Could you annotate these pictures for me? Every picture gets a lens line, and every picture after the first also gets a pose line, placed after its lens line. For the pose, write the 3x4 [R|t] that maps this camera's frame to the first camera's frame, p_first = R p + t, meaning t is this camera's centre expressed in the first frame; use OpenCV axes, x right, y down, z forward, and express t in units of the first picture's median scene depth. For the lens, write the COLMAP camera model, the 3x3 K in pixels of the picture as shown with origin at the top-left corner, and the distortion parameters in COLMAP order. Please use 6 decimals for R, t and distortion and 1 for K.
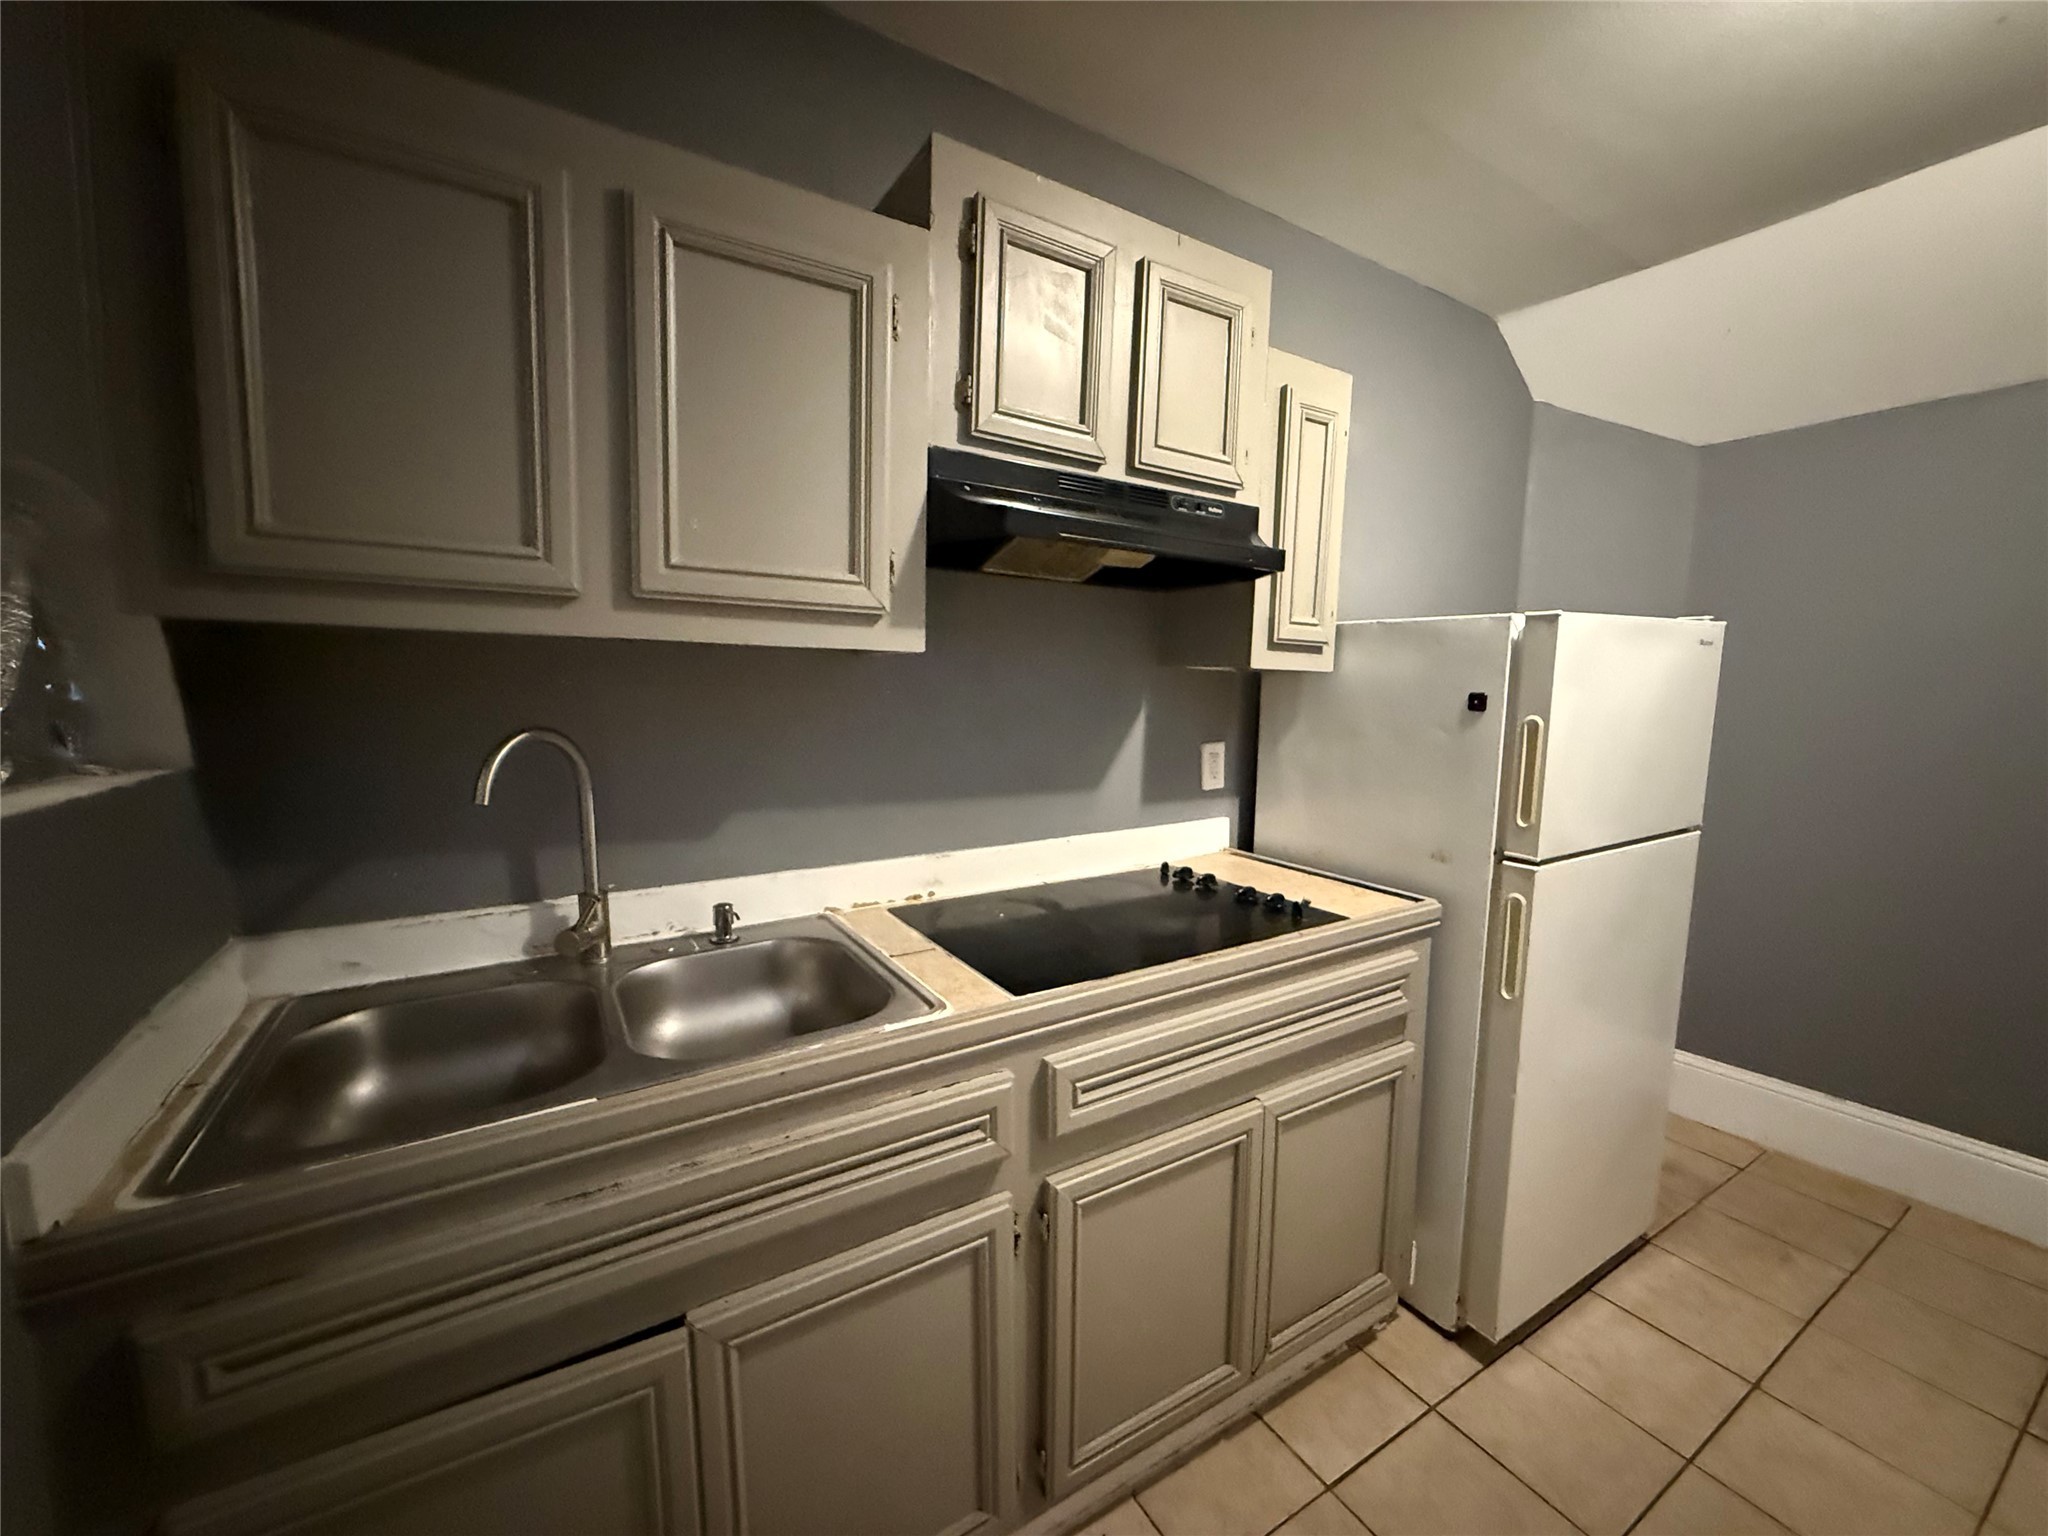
lens RADIAL K [[808.7, 0, 1017.1], [0, 808.7, 768.1], [0, 0, 1]] dist [0.020153, -0.000037]
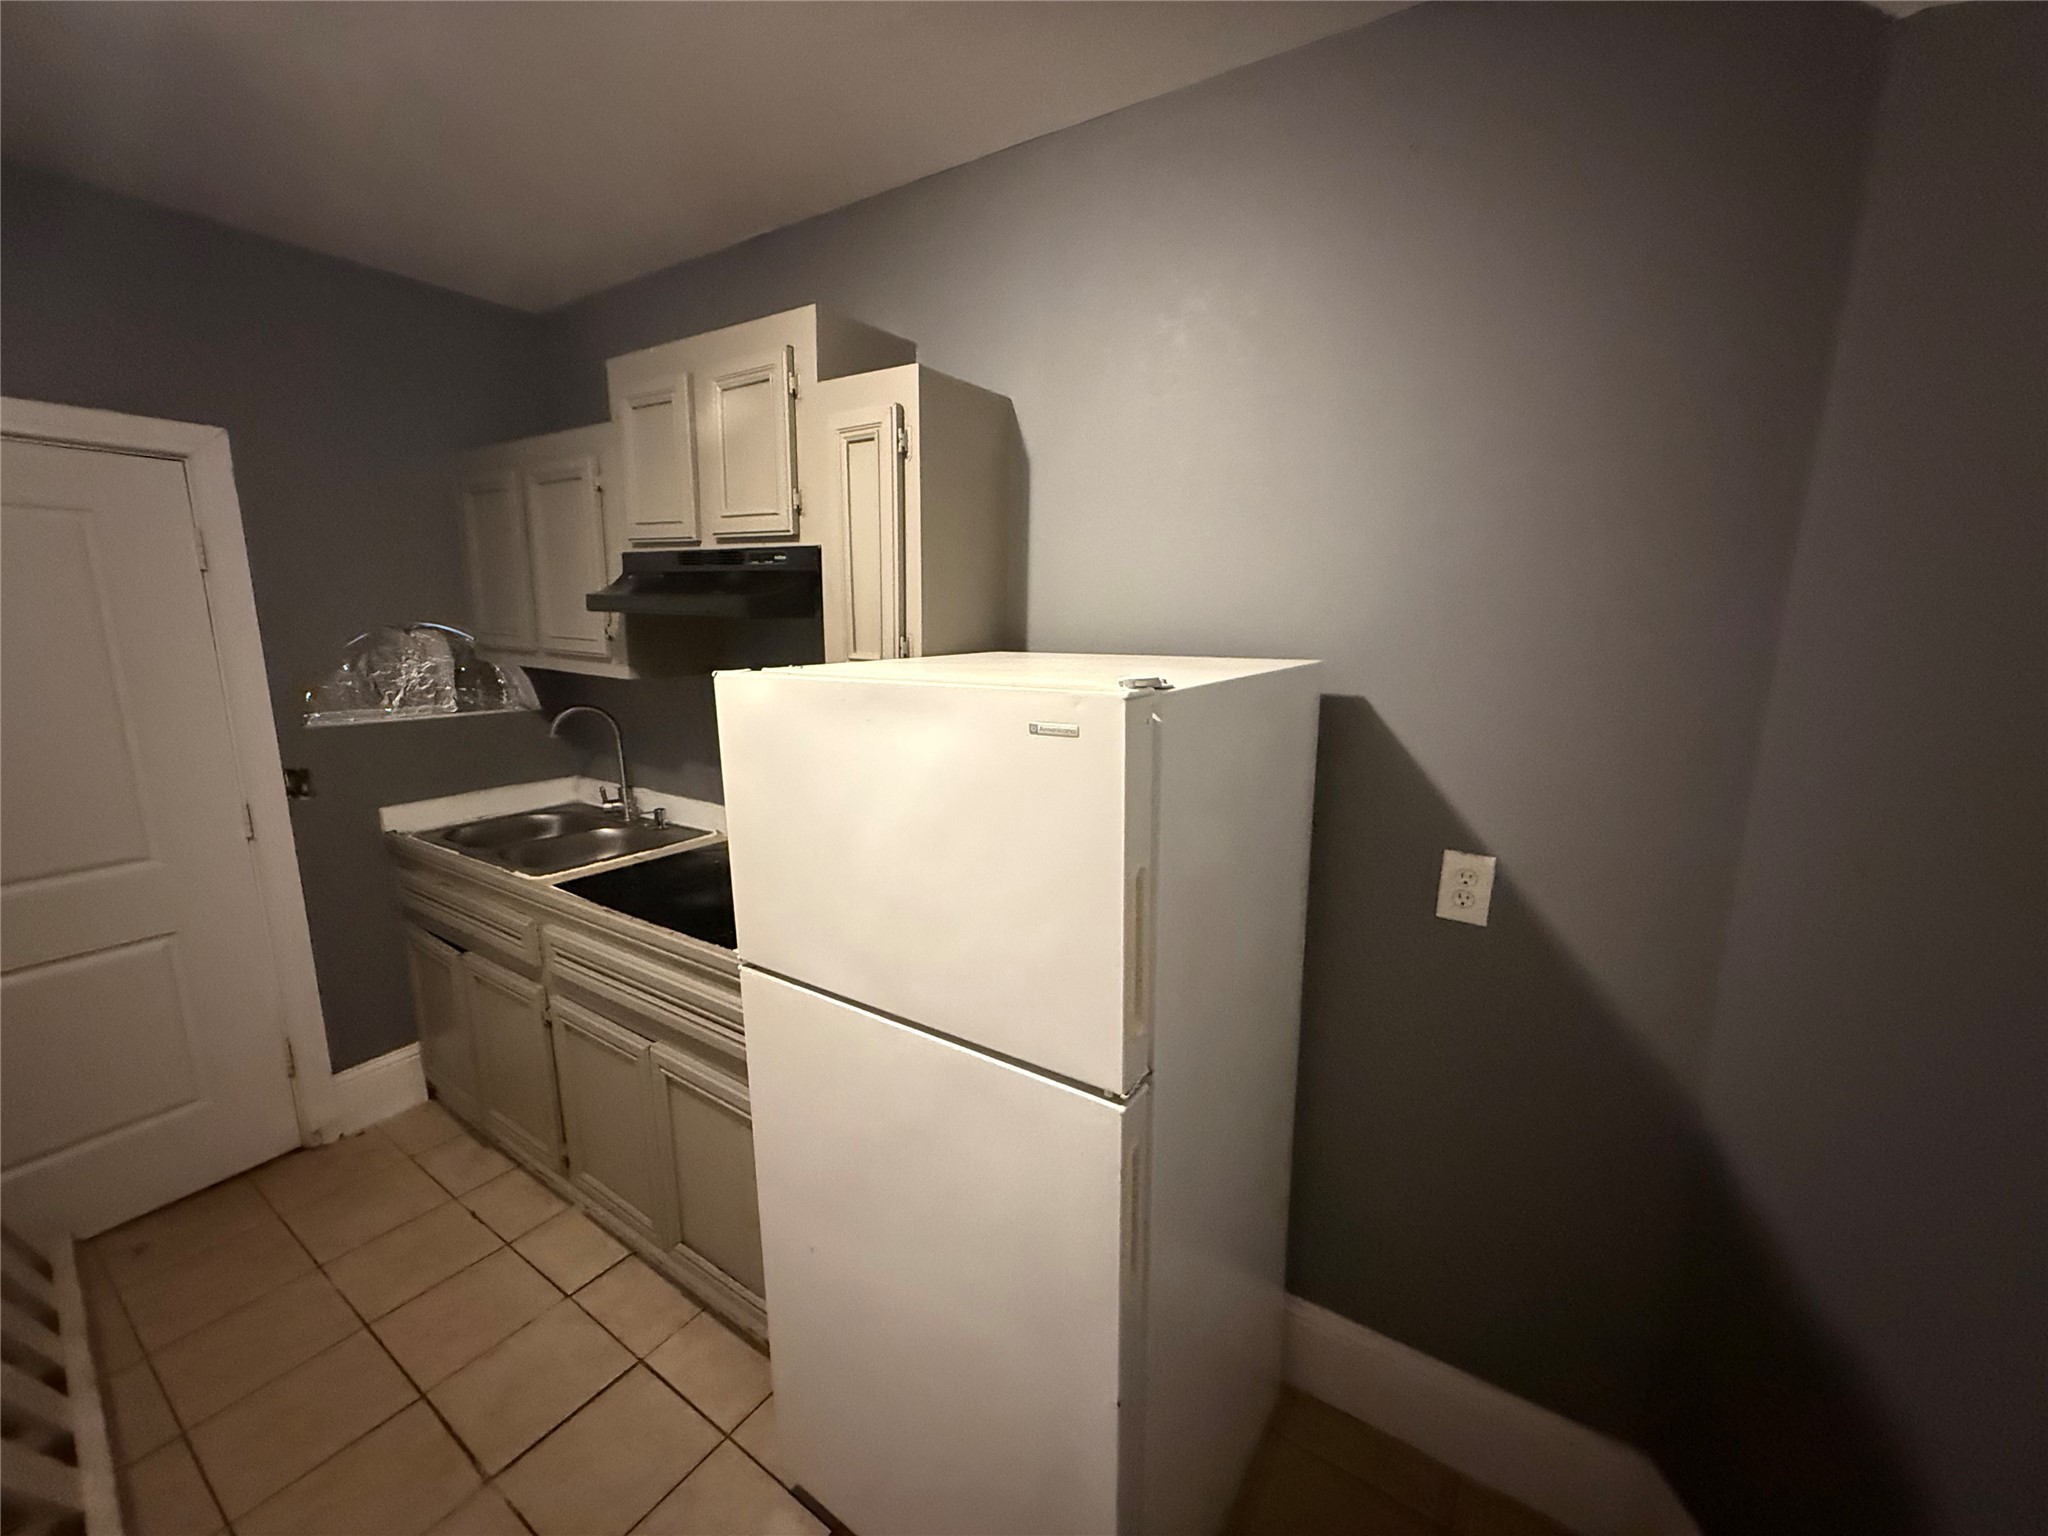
lens RADIAL K [[808.7, 0, 1017.1], [0, 808.7, 768.1], [0, 0, 1]] dist [0.020153, -0.000037]
pose [[0.407145, 0.157960, -0.899601, 1.617311], [-0.103271, 0.986577, 0.126493, -0.240598], [0.907506, 0.041401, 0.417993, 0.971440]]
